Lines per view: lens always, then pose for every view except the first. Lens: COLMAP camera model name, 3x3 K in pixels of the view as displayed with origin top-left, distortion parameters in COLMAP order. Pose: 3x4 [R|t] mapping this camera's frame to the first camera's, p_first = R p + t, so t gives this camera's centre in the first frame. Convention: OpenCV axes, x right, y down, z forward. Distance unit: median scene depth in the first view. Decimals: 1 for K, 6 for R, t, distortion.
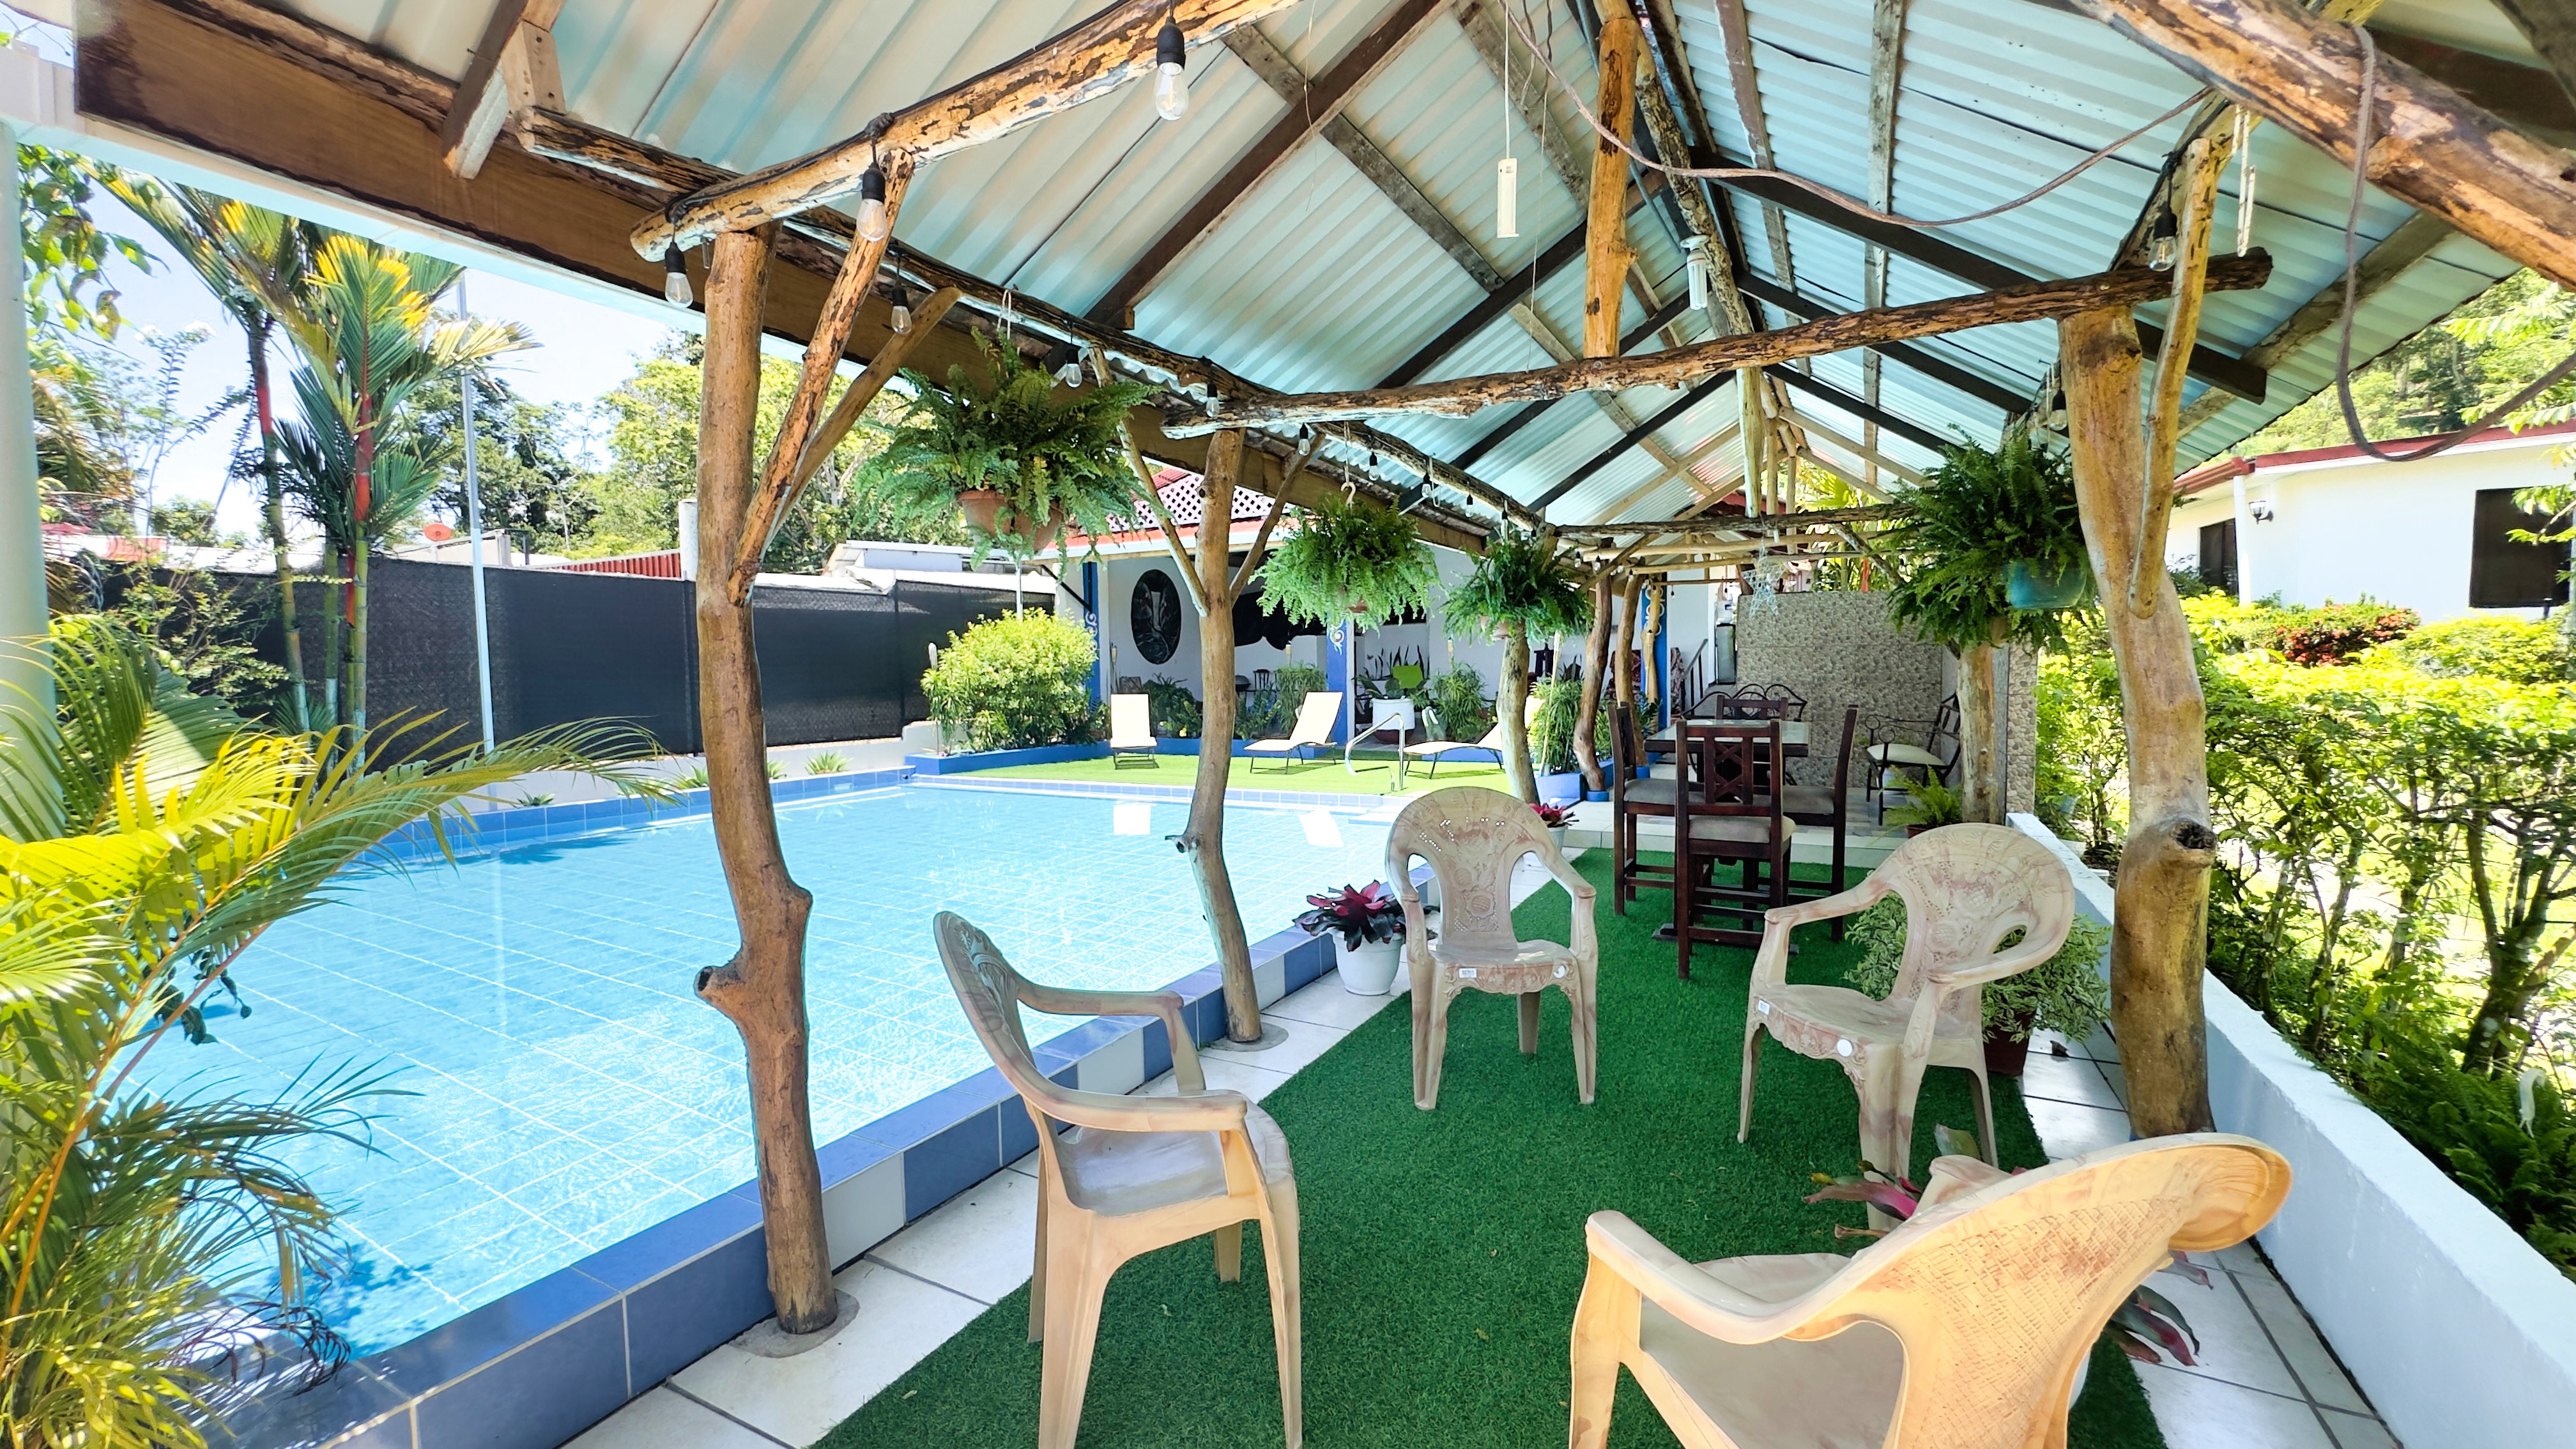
lens RADIAL K [[1033.8, 0, 1286.3], [0, 1033.8, 725.6], [0, 0, 1]] dist [-0.003808, 0.000206]
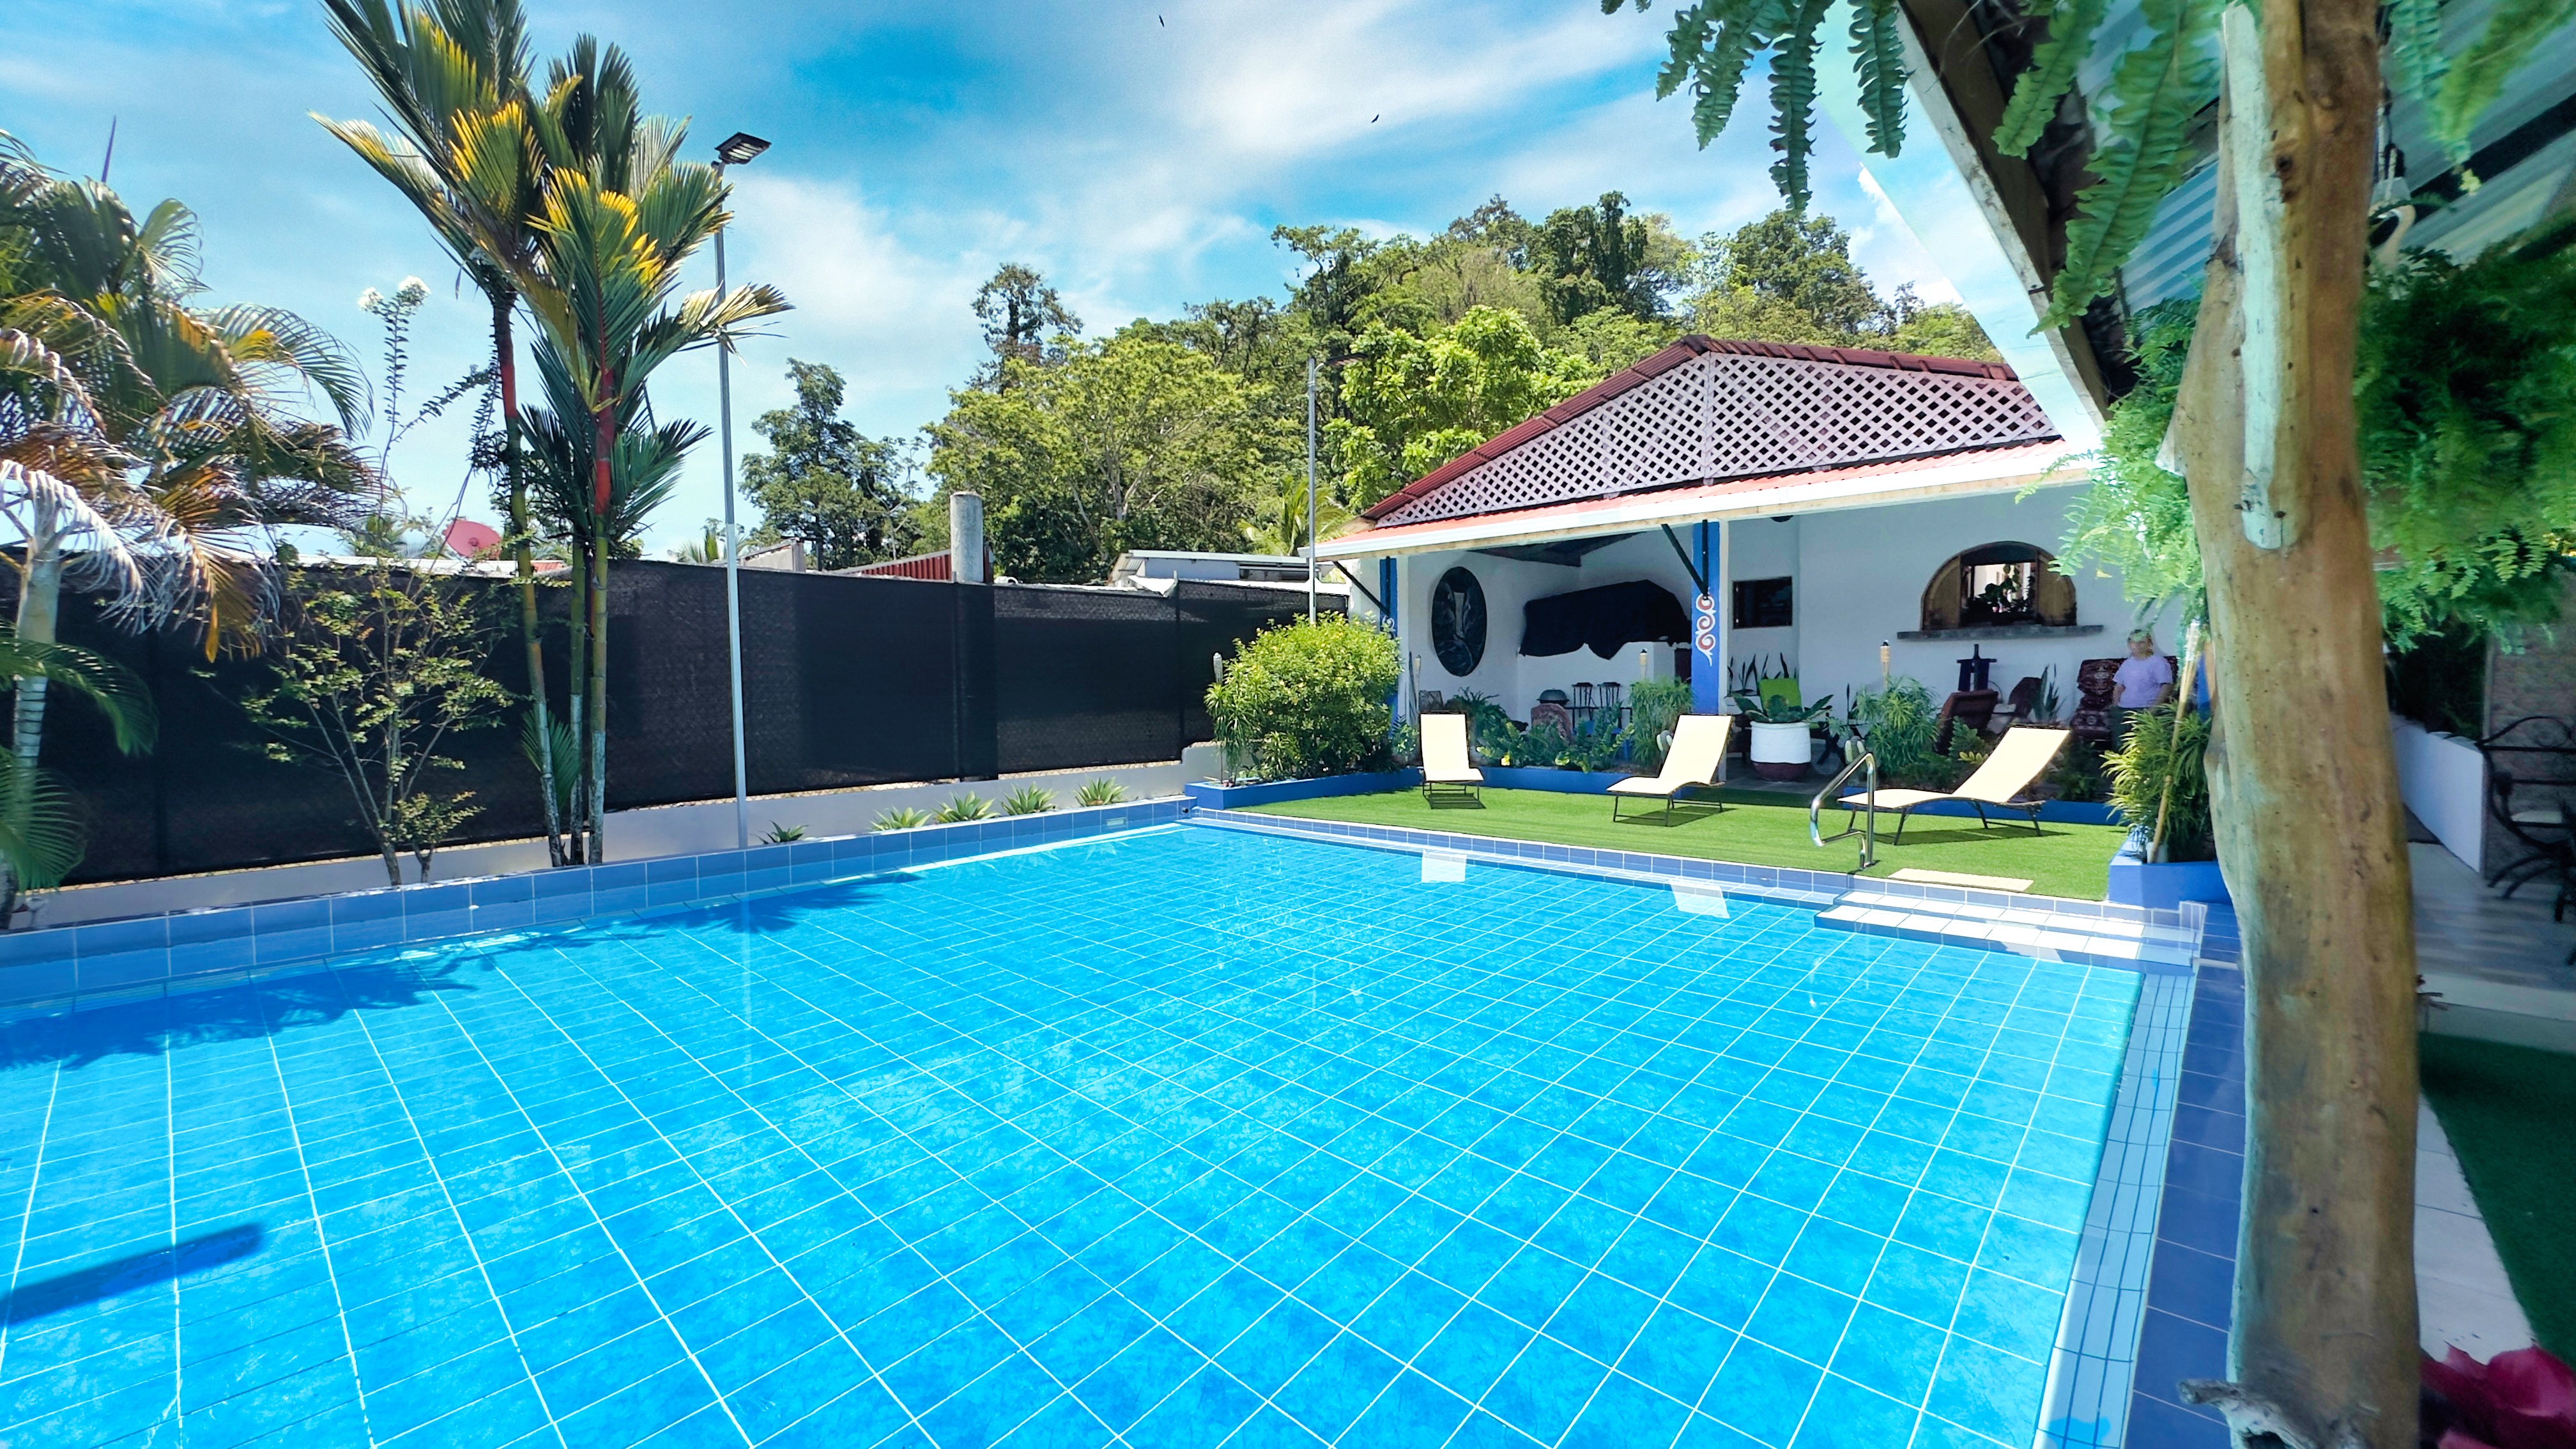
lens RADIAL K [[1024.5, 0, 1287.5], [0, 1024.5, 717.0], [0, 0, 1]] dist [0.000297, -0.000031]
pose [[0.969243, 0.011456, -0.245840, -0.072221], [-0.015482, 0.999776, -0.014450, -0.014298], [0.245619, 0.017811, 0.969203, 0.180402]]
